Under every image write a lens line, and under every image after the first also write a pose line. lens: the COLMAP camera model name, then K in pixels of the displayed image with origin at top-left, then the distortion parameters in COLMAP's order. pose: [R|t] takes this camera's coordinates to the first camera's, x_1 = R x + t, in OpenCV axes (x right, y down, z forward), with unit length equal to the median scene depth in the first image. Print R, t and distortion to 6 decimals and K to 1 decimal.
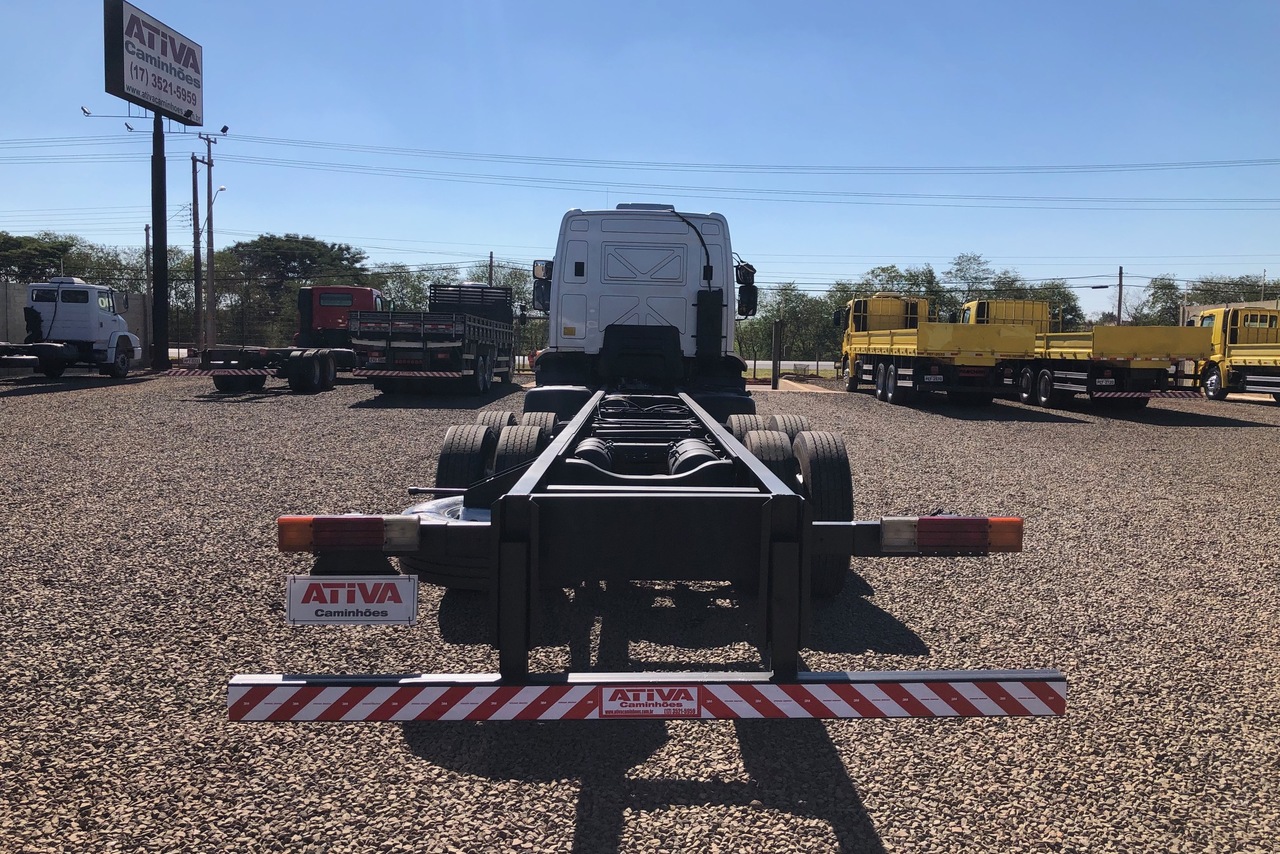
lens RADIAL K [[1060.1, 0, 637.5], [0, 1060.1, 427.6], [0, 0, 1]] dist [0.036105, -0.005990]
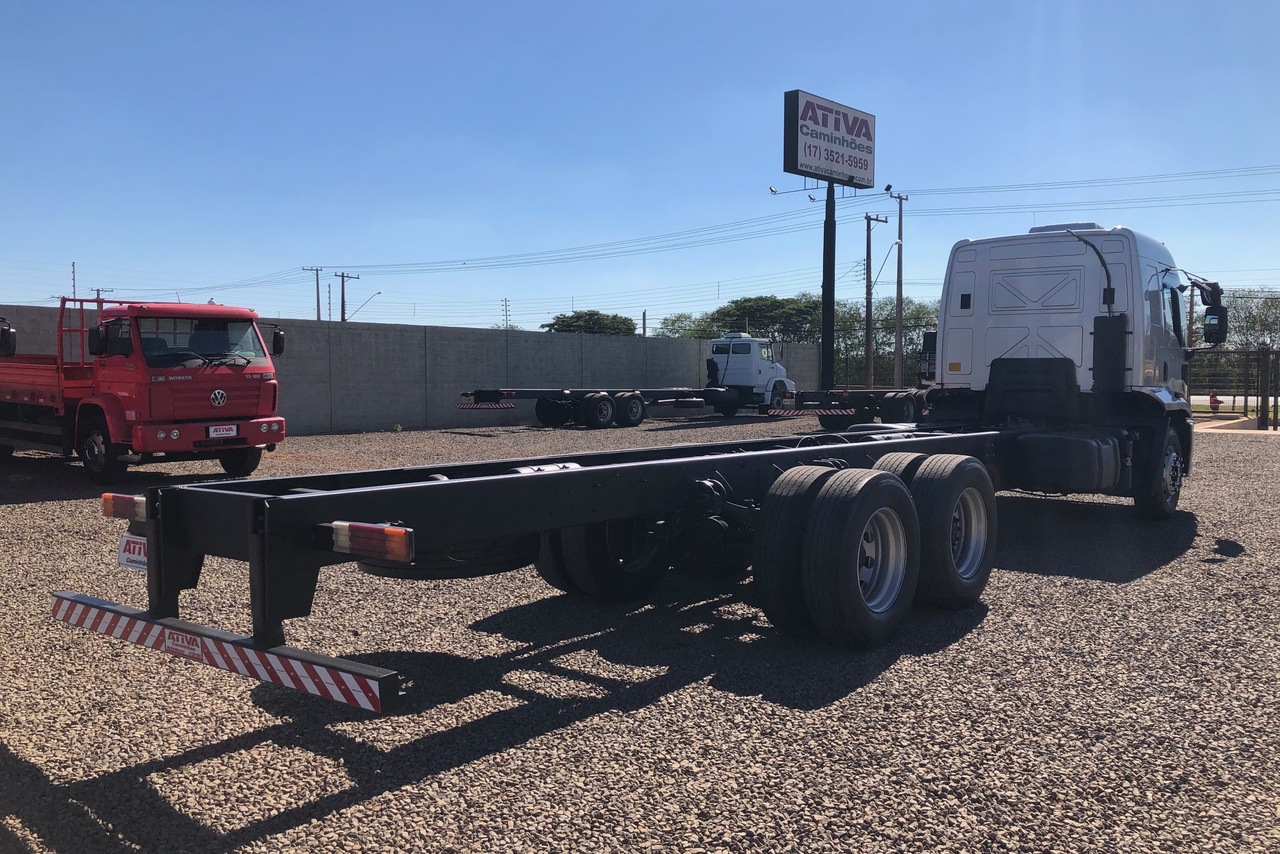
lens RADIAL K [[1060.1, 0, 634.3], [0, 1060.1, 424.6], [0, 0, 1]] dist [0.036105, -0.005990]
pose [[0.762027, 0.011307, -0.647447, 0.172868], [-0.039418, 0.998803, -0.028951, -0.000055], [0.646345, 0.047582, 0.761561, 0.044215]]
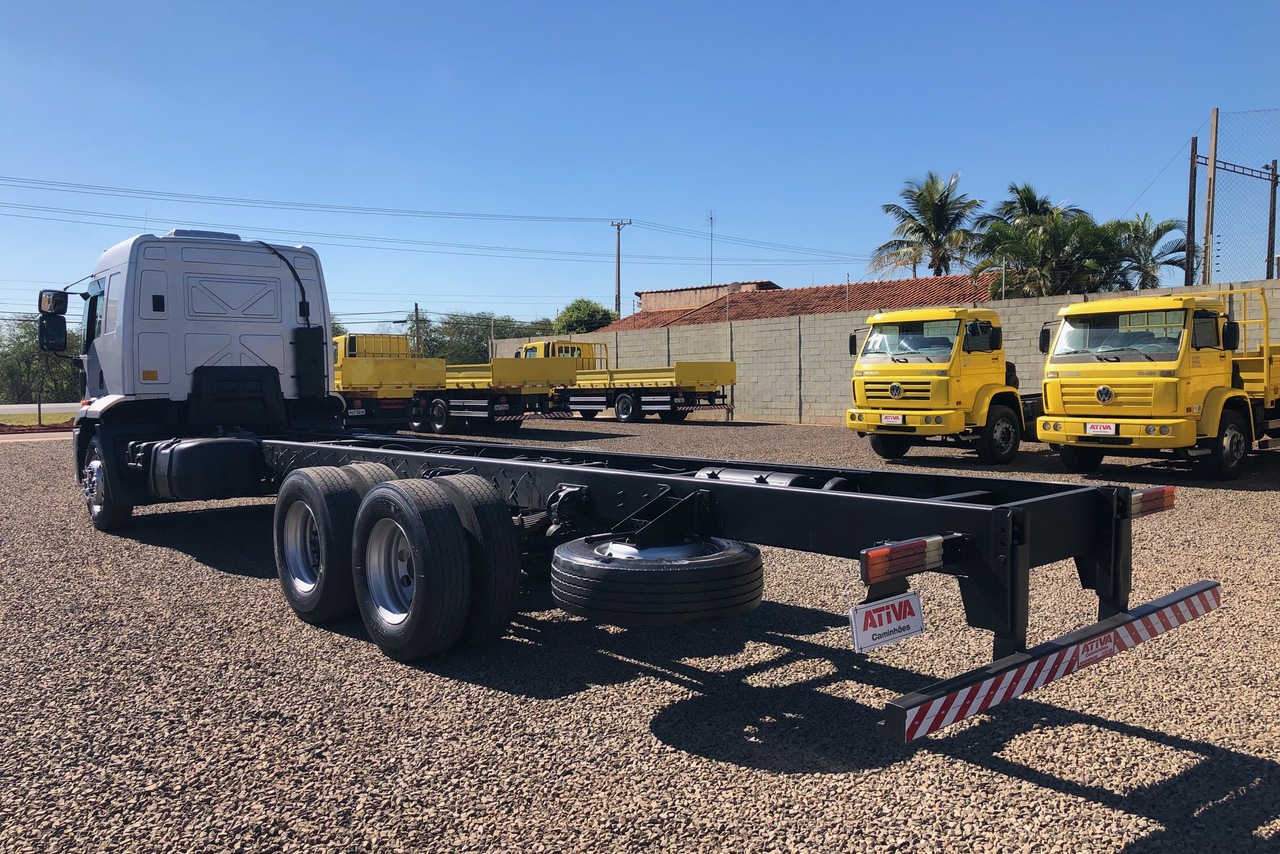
lens RADIAL K [[1060.1, 0, 650.4], [0, 1060.1, 433.2], [0, 0, 1]] dist [0.036105, -0.005990]
pose [[0.756822, -0.065474, 0.650333, -0.165424], [0.081791, 0.996636, 0.005155, -0.008223], [-0.648483, 0.049290, 0.759631, 0.044473]]
